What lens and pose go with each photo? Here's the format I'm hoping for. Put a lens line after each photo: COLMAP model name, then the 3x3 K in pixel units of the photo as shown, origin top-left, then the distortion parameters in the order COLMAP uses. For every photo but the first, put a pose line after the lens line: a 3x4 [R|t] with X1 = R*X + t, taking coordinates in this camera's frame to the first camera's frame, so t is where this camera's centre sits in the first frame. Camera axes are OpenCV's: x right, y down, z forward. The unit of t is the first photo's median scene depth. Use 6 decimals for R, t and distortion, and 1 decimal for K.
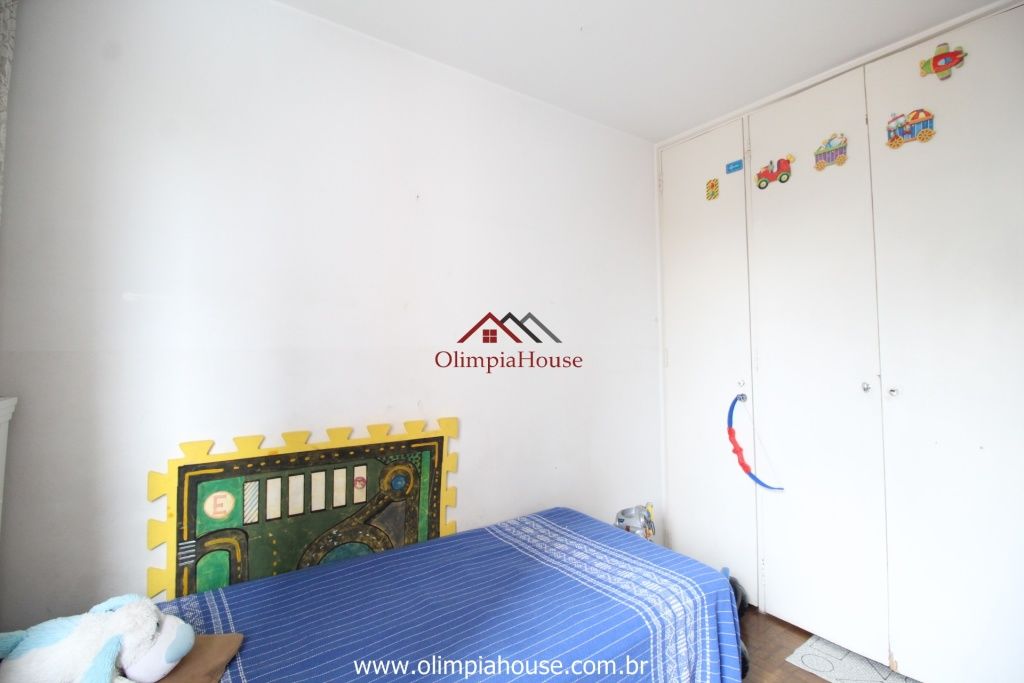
lens RADIAL K [[465.4, 0, 513.3], [0, 465.4, 340.8], [0, 0, 1]] dist [-0.011454, -0.003114]
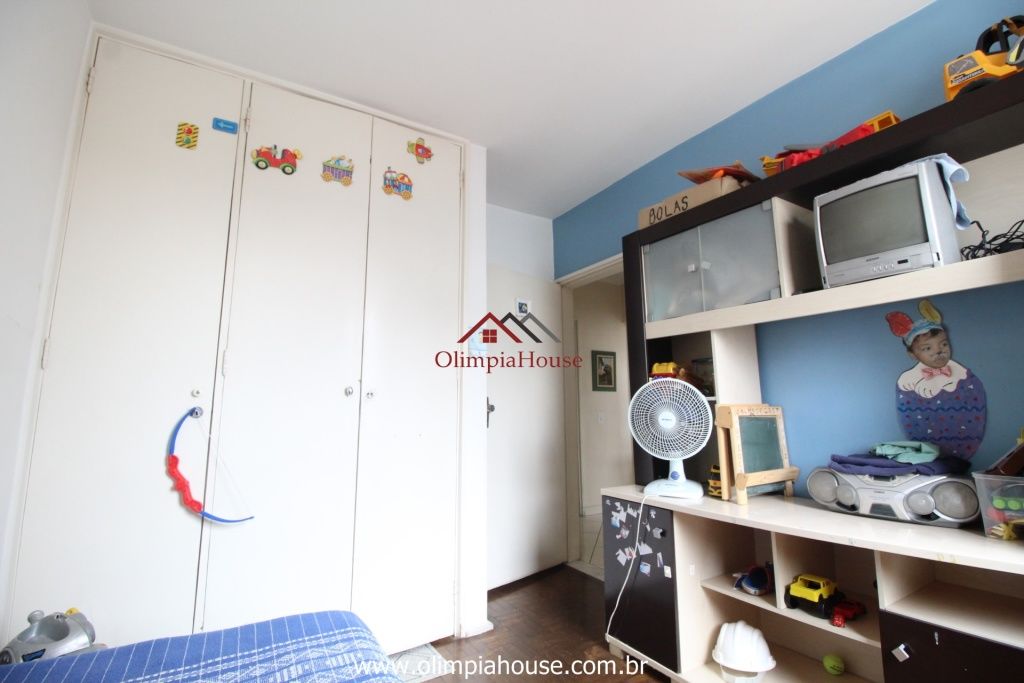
lens RADIAL K [[465.4, 0, 513.2], [0, 465.4, 337.5], [0, 0, 1]] dist [-0.011454, -0.003114]
pose [[0.083784, 0.161426, 0.983322, -0.258831], [-0.022115, 0.986850, -0.160121, 0.130662], [-0.996239, -0.008330, 0.086252, 0.493283]]
